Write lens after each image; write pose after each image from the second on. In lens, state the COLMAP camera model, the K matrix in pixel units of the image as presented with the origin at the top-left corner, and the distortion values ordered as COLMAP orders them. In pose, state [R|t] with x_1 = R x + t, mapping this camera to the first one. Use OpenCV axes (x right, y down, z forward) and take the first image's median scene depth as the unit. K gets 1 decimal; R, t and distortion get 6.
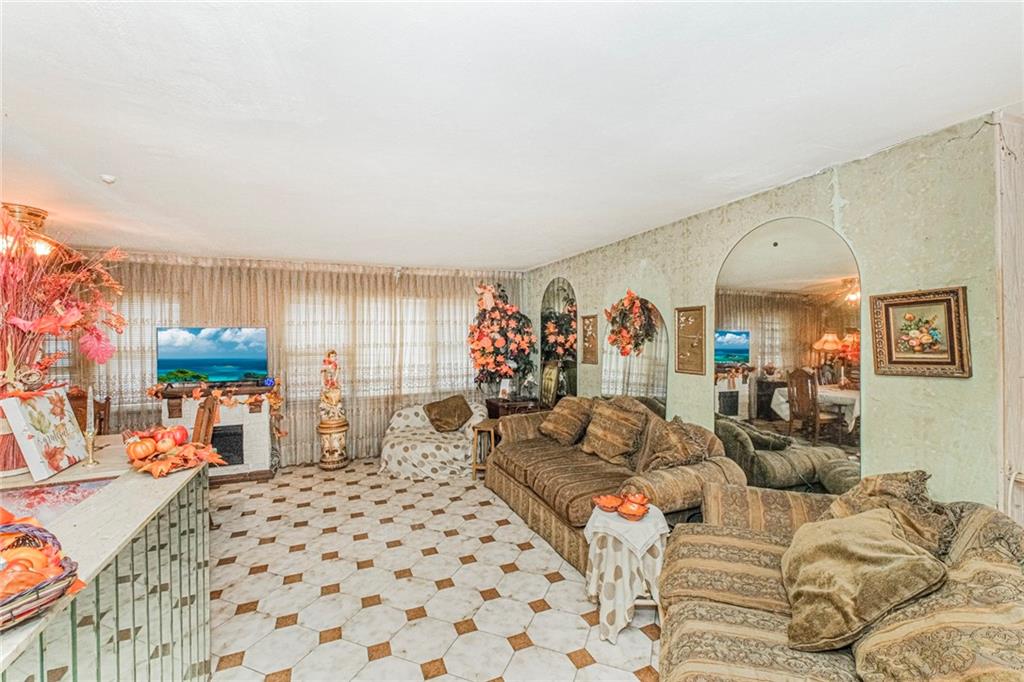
lens RADIAL K [[429.0, 0, 511.0], [0, 429.0, 339.8], [0, 0, 1]] dist [0.001929, -0.001108]
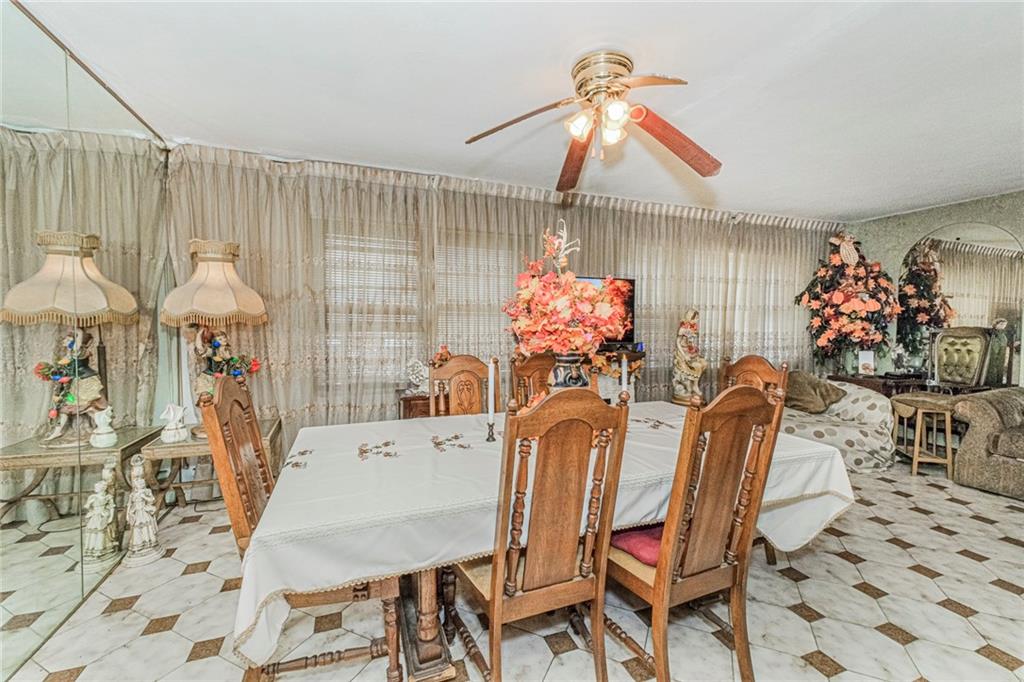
lens RADIAL K [[429.0, 0, 513.6], [0, 429.0, 342.2], [0, 0, 1]] dist [0.001929, -0.001108]
pose [[0.999067, 0.012673, -0.041286, -0.761093], [-0.010965, 0.999086, 0.041327, 0.056104], [0.041772, -0.040835, 0.998292, 0.184663]]
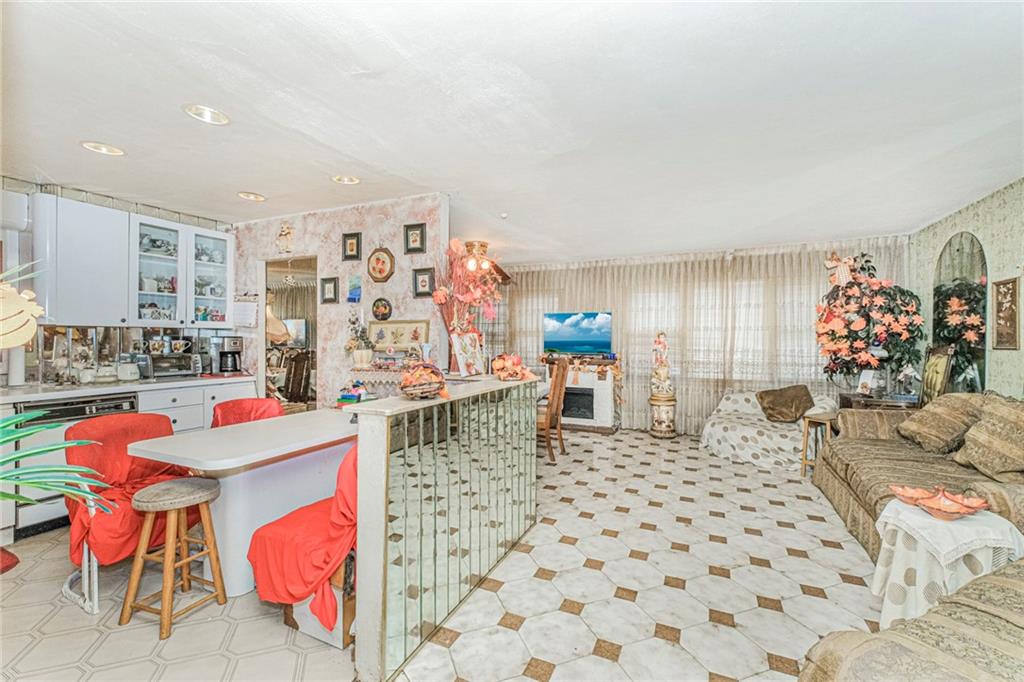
lens RADIAL K [[429.0, 0, 513.0], [0, 429.0, 340.1], [0, 0, 1]] dist [0.001929, -0.001108]
pose [[0.674968, 0.014574, -0.737703, 0.153970], [-0.014728, 0.999872, 0.006278, 0.046484], [0.737700, 0.006627, 0.675096, -0.045918]]
